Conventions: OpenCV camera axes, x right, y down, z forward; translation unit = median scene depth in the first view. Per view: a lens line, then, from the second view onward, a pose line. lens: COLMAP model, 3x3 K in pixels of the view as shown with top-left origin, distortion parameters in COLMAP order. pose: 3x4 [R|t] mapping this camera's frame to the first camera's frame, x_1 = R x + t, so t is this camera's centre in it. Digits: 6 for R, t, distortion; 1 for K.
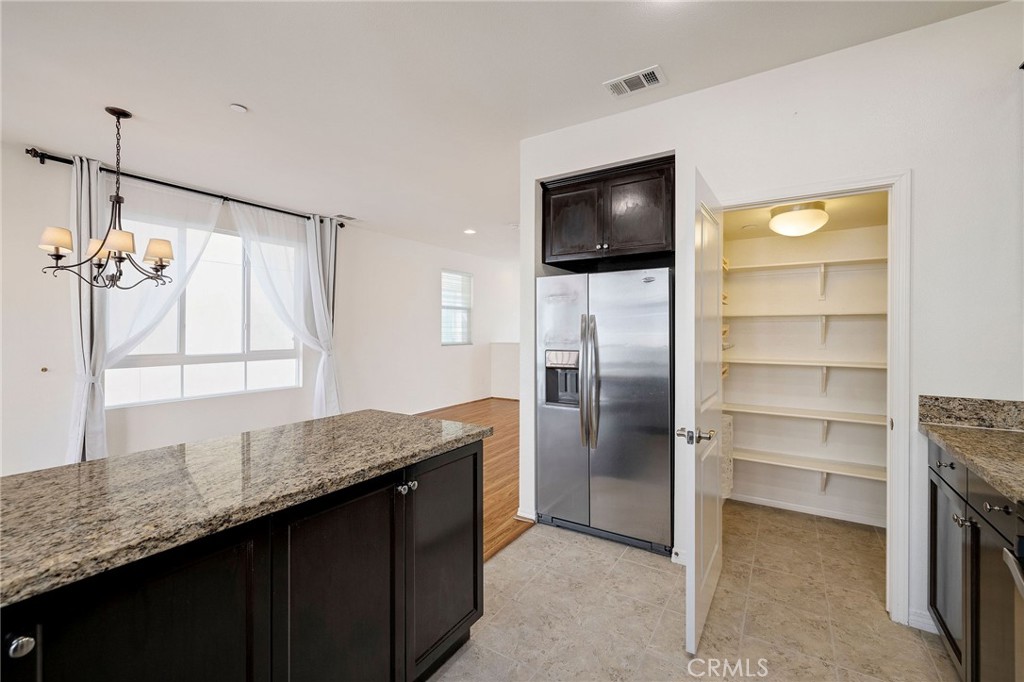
lens RADIAL K [[434.6, 0, 514.6], [0, 434.6, 335.2], [0, 0, 1]] dist [-0.004677, -0.001141]
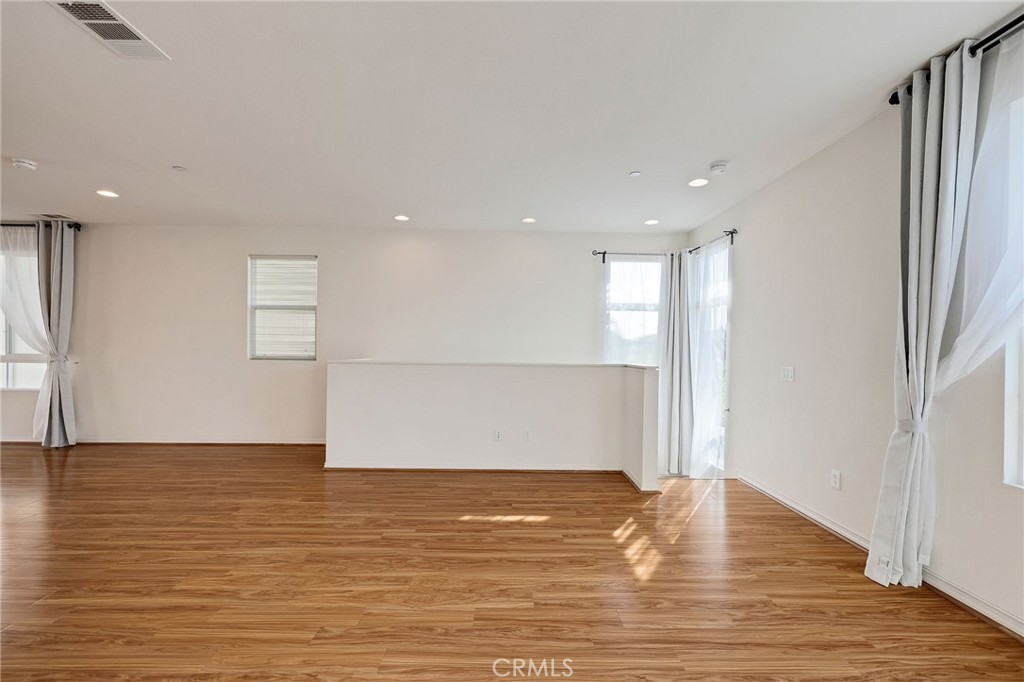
lens RADIAL K [[434.6, 0, 517.4], [0, 434.6, 355.8], [0, 0, 1]] dist [-0.004677, -0.001141]
pose [[0.552417, 0.017953, -0.833375, 0.996498], [-0.021148, 0.999748, 0.007519, 0.004568], [0.833300, 0.013471, 0.552658, 1.369853]]
